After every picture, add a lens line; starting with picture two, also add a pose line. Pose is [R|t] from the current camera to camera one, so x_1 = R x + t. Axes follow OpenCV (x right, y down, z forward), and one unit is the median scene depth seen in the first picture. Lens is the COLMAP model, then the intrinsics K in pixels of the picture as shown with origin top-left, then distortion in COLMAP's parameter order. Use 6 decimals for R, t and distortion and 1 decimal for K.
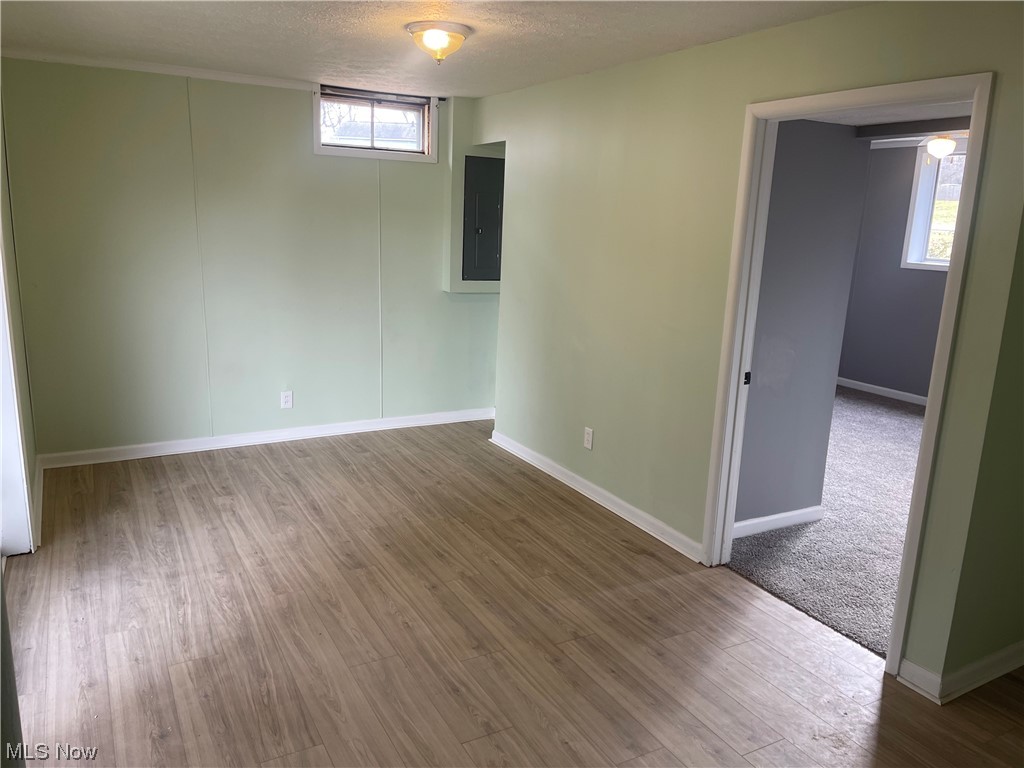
lens RADIAL K [[764.3, 0, 506.6], [0, 764.3, 384.3], [0, 0, 1]] dist [0.048796, -0.056261]
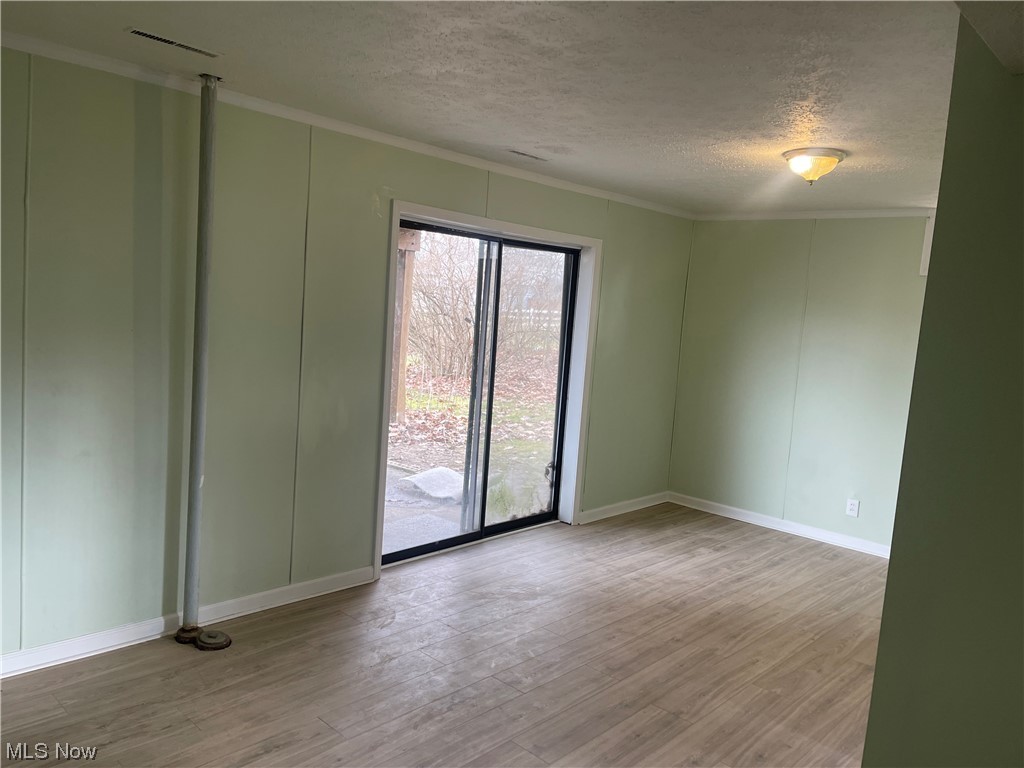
lens RADIAL K [[764.3, 0, 507.9], [0, 764.3, 384.8], [0, 0, 1]] dist [0.048796, -0.056261]
pose [[0.309398, 0.089703, -0.946692, 0.880573], [-0.269194, 0.963080, 0.003278, -0.029769], [0.912035, 0.253829, 0.322123, 0.338860]]
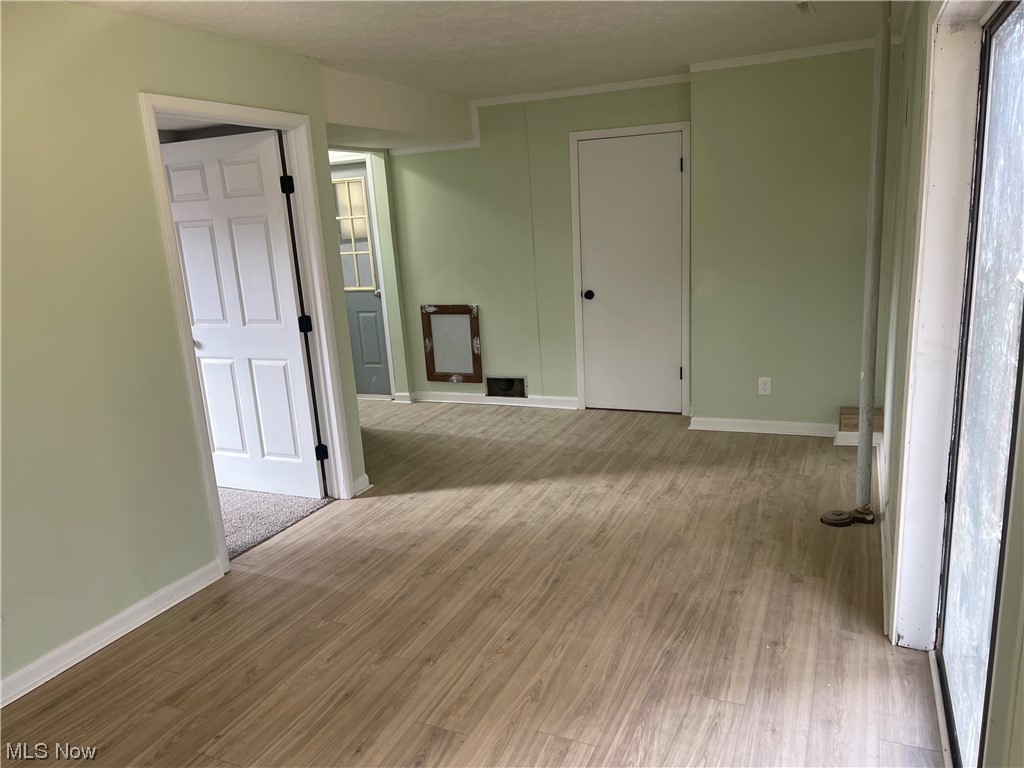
lens RADIAL K [[764.3, 0, 507.9], [0, 764.3, 390.0], [0, 0, 1]] dist [0.048796, -0.056261]
pose [[-0.601508, -0.181502, 0.777975, -0.762258], [0.211989, 0.902670, 0.374497, -0.297304], [-0.770226, 0.390185, -0.504487, 1.286169]]
